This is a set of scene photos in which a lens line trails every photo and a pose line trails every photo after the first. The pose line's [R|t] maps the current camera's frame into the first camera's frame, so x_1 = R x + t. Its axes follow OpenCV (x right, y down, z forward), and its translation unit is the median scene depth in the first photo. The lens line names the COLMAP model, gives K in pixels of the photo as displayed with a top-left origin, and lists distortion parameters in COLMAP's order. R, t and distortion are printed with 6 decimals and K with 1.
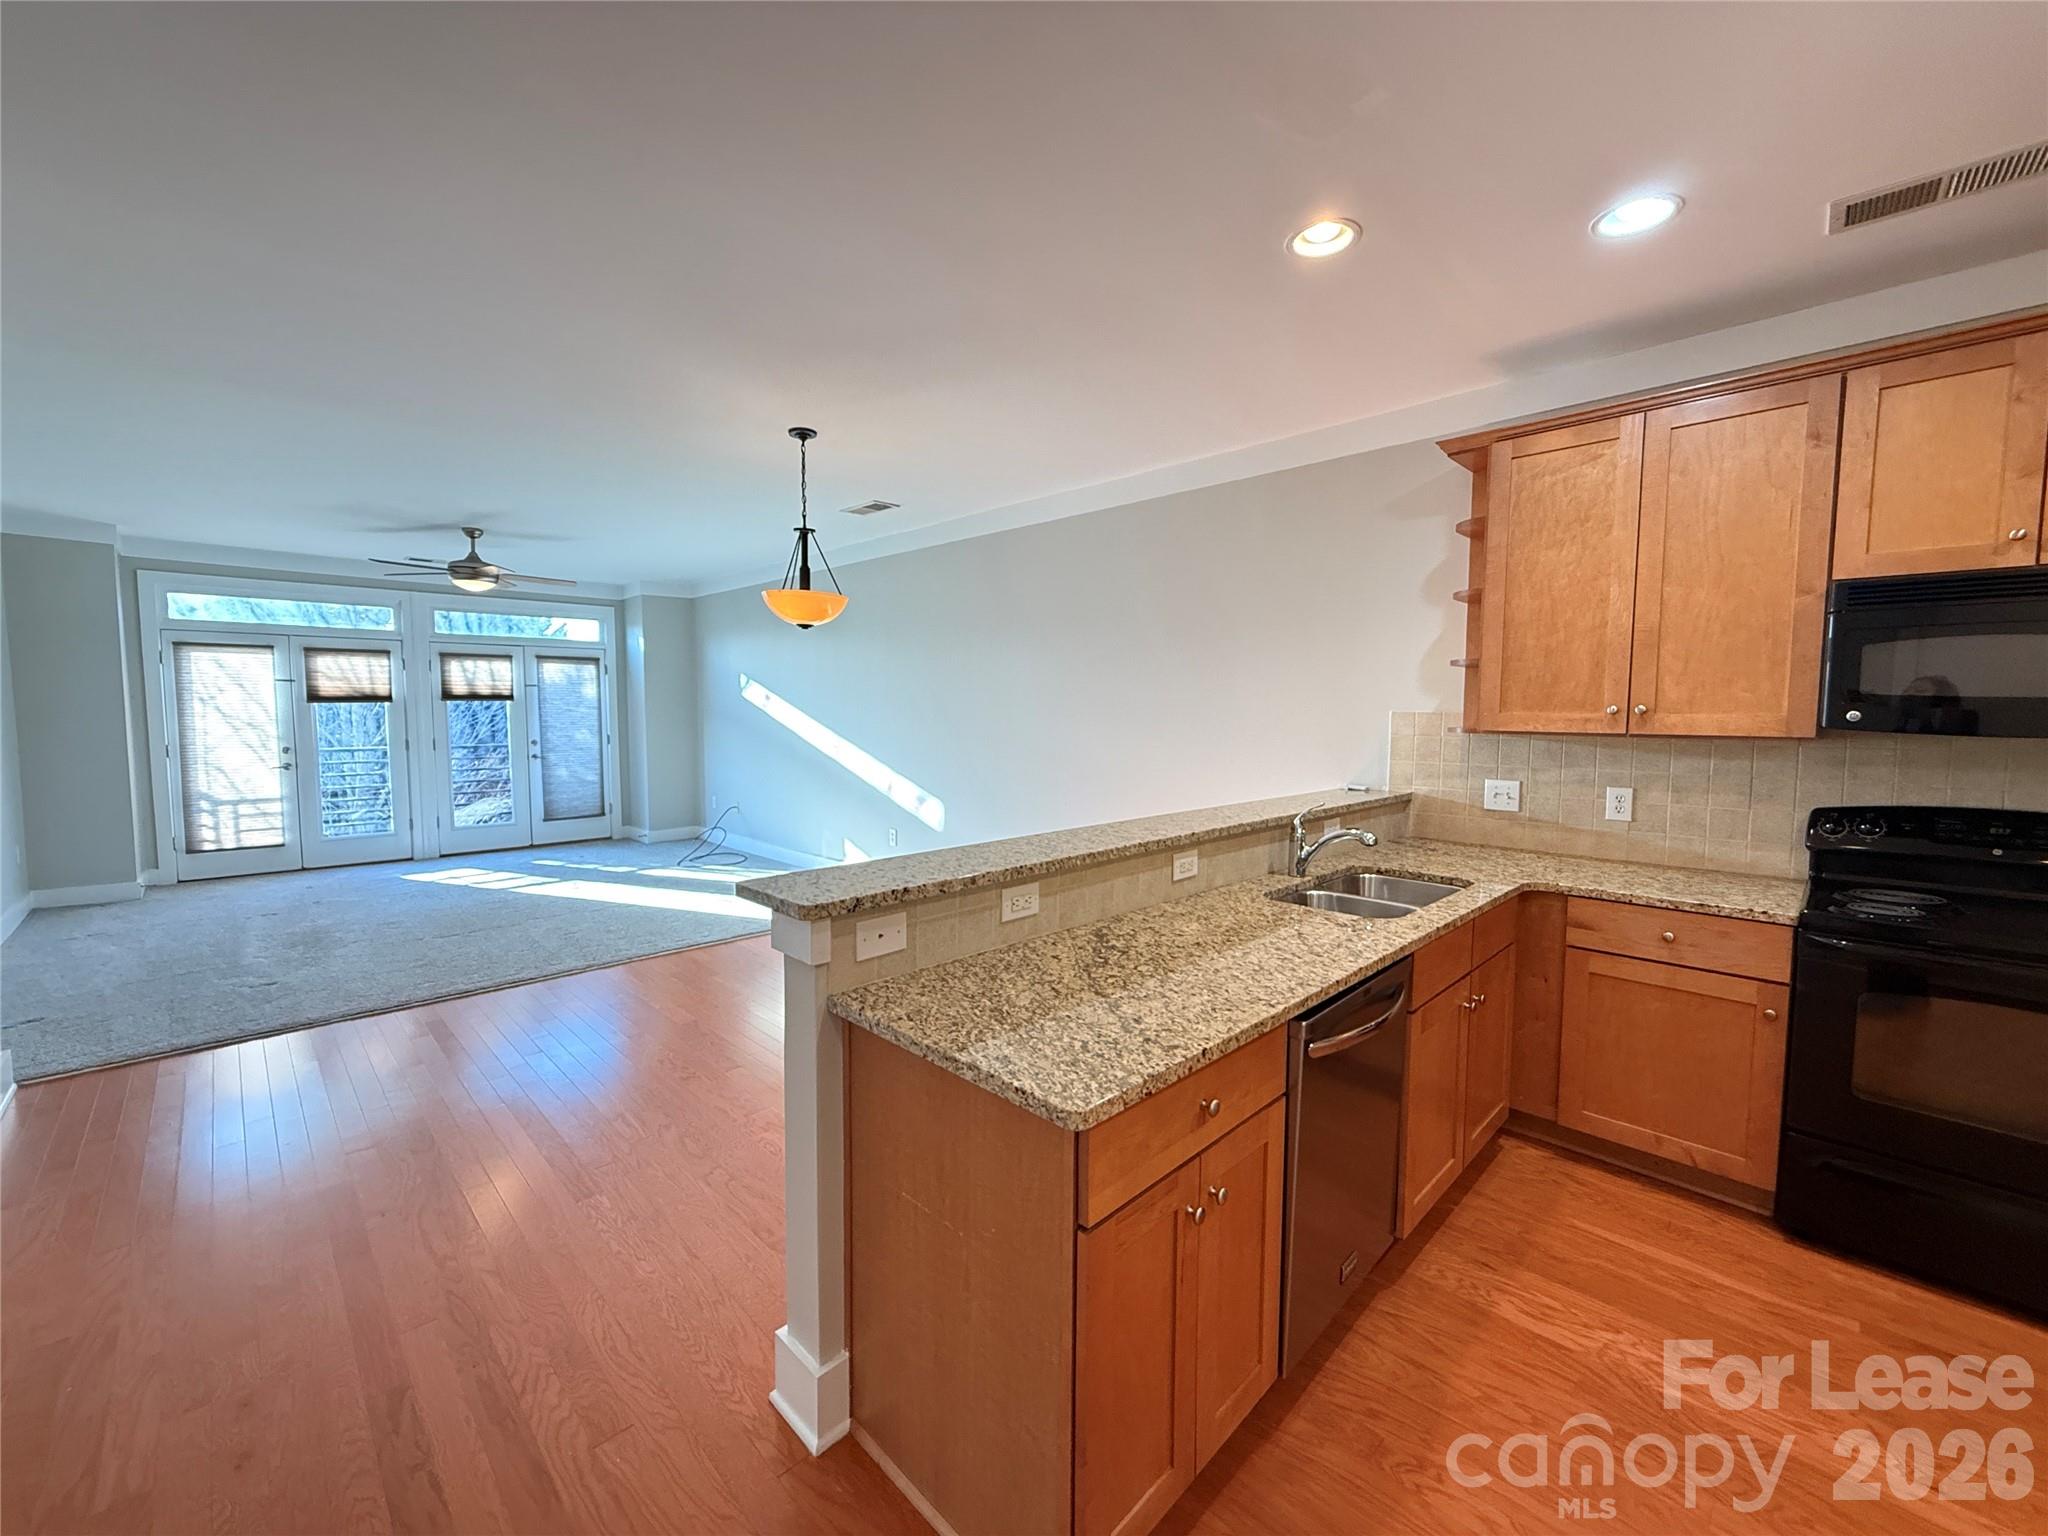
lens RADIAL K [[816.0, 0, 1021.1], [0, 816.0, 765.7], [0, 0, 1]] dist [-0.000583, -0.000138]
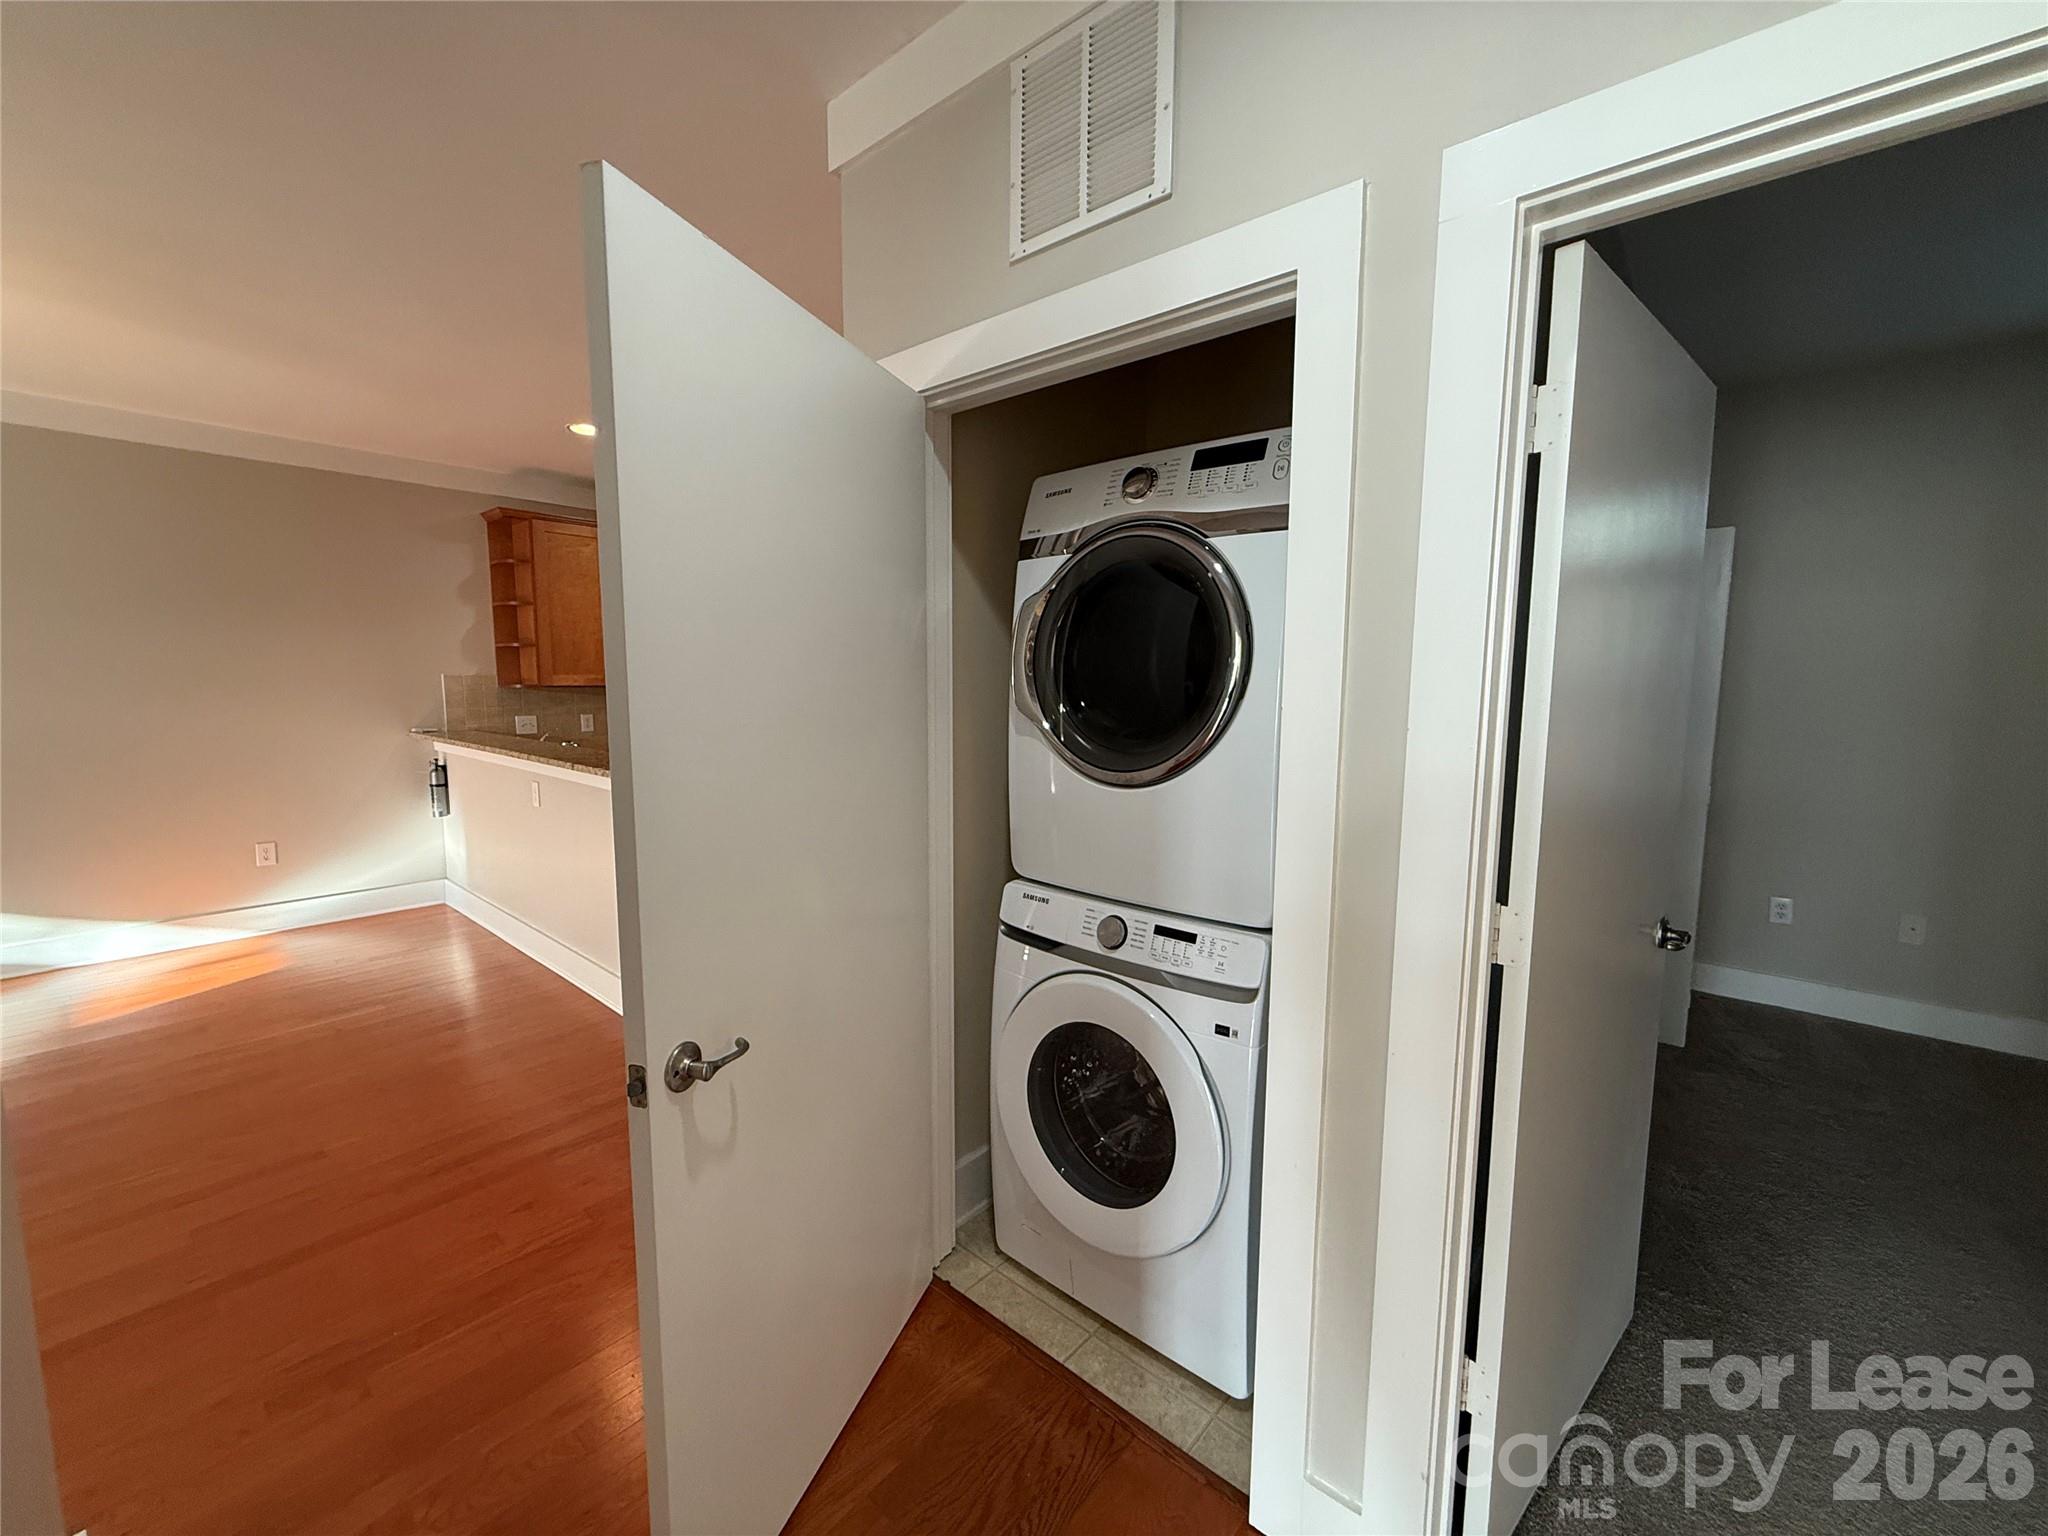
lens RADIAL K [[815.1, 0, 1024.1], [0, 815.1, 766.1], [0, 0, 1]] dist [-0.000277, 0.000345]
pose [[-0.076780, -0.120497, 0.989740, -1.295849], [0.063232, 0.990084, 0.125444, -0.028289], [-0.995041, 0.072214, -0.068400, 0.120410]]
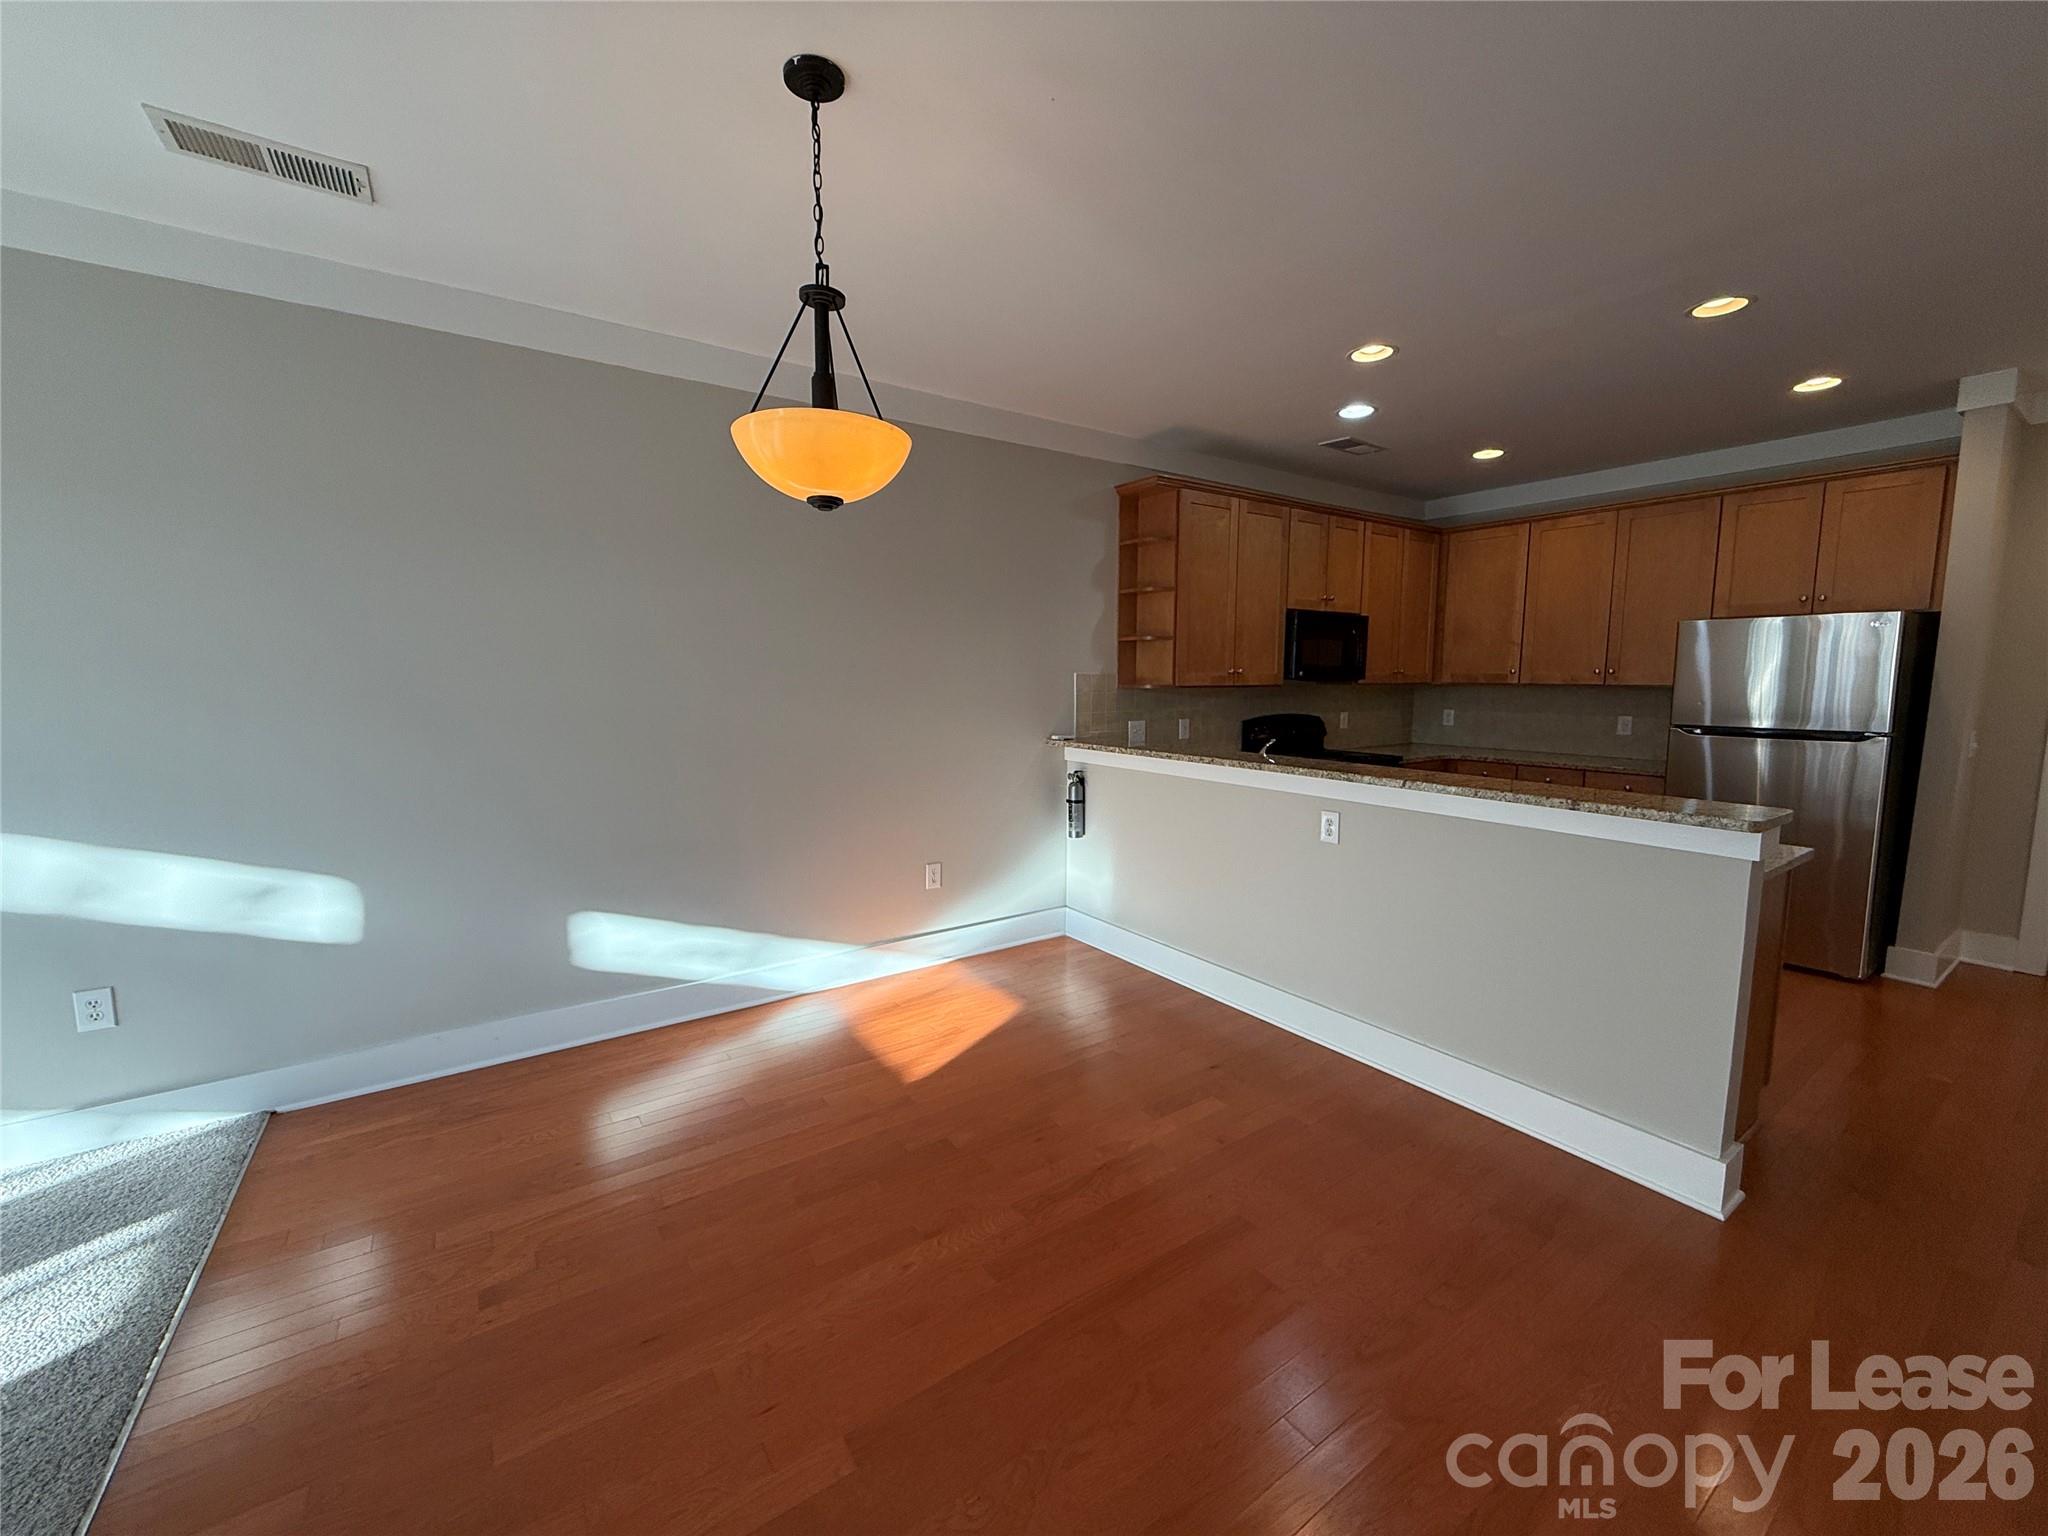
lens RADIAL K [[814.1, 0, 1022.2], [0, 814.1, 764.6], [0, 0, 1]] dist [-0.000954, -0.000114]
pose [[0.167895, -0.116425, 0.978906, -0.966620], [0.071135, 0.991844, 0.105763, -0.081104], [-0.983235, 0.051877, 0.174808, 1.070988]]
